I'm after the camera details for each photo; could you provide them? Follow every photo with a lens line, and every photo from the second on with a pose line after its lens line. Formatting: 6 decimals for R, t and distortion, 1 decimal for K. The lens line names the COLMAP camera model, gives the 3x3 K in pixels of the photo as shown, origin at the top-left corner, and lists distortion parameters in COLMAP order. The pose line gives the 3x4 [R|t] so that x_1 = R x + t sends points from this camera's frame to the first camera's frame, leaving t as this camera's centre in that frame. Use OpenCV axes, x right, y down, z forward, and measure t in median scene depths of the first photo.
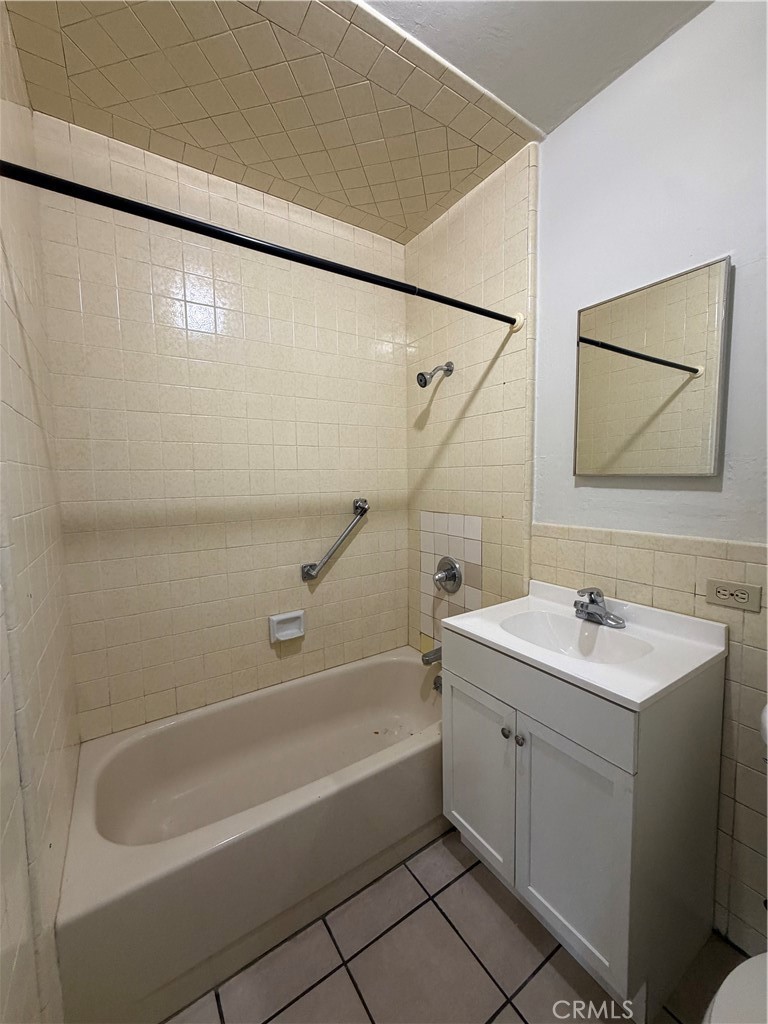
lens RADIAL K [[406.8, 0, 384.0], [0, 406.8, 512.0], [0, 0, 1]] dist [0.000715, -0.000364]
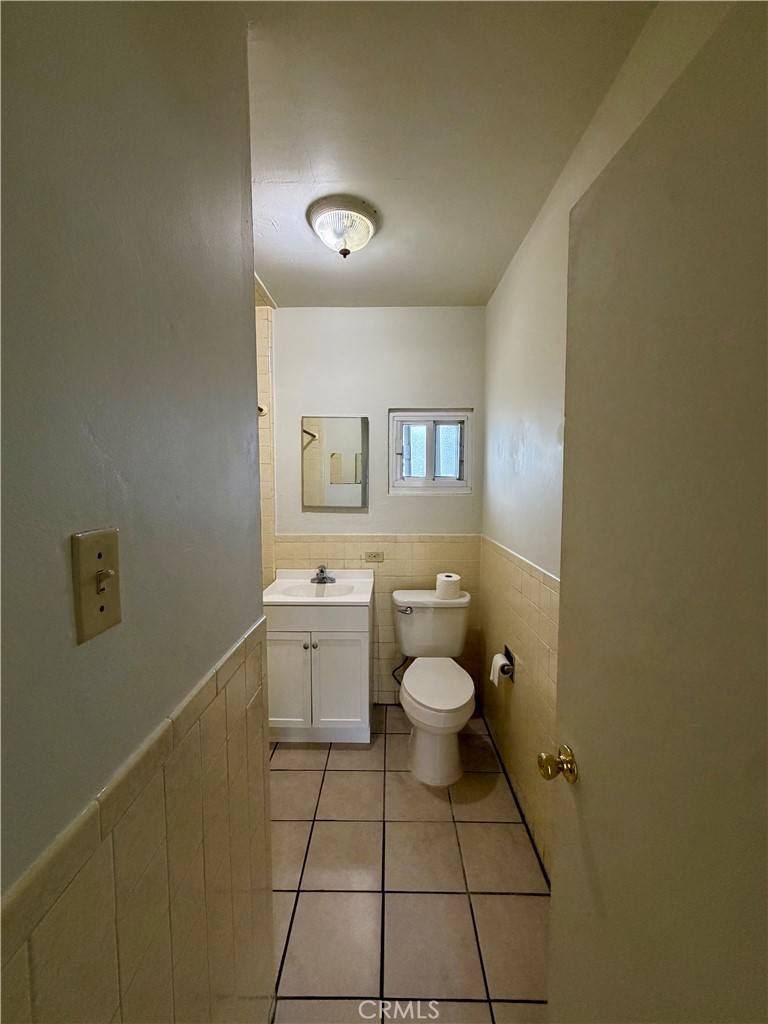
lens RADIAL K [[406.8, 0, 384.0], [0, 406.8, 512.0], [0, 0, 1]] dist [0.000715, -0.000364]
pose [[0.559795, -0.047363, 0.827276, -0.883178], [0.057118, 0.998196, 0.018498, -0.081444], [-0.826660, 0.036897, 0.561491, -0.327233]]
